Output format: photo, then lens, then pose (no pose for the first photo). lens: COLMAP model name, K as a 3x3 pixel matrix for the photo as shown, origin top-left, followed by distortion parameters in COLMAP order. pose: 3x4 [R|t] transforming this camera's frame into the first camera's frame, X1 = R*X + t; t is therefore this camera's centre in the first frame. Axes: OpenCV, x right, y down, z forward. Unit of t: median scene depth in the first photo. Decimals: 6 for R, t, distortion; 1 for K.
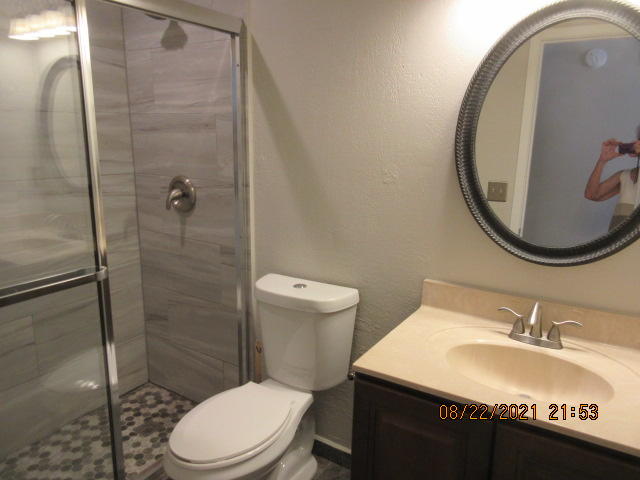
lens RADIAL K [[467.5, 0, 321.8], [0, 467.5, 241.2], [0, 0, 1]] dist [-0.005968, 0.015580]
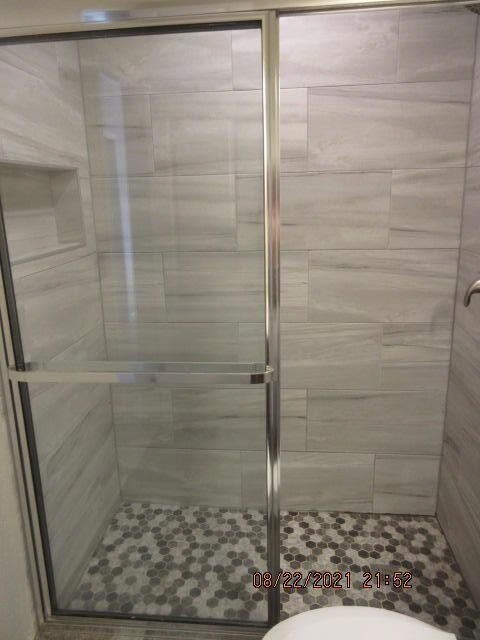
lens RADIAL K [[467.5, 0, 239.2], [0, 467.5, 317.2], [0, 0, 1]] dist [-0.005968, 0.015580]
pose [[0.435558, 0.192545, -0.879327, 0.120437], [-0.169421, 0.976932, 0.129998, -0.077413], [0.884074, 0.092355, 0.458132, 0.366086]]
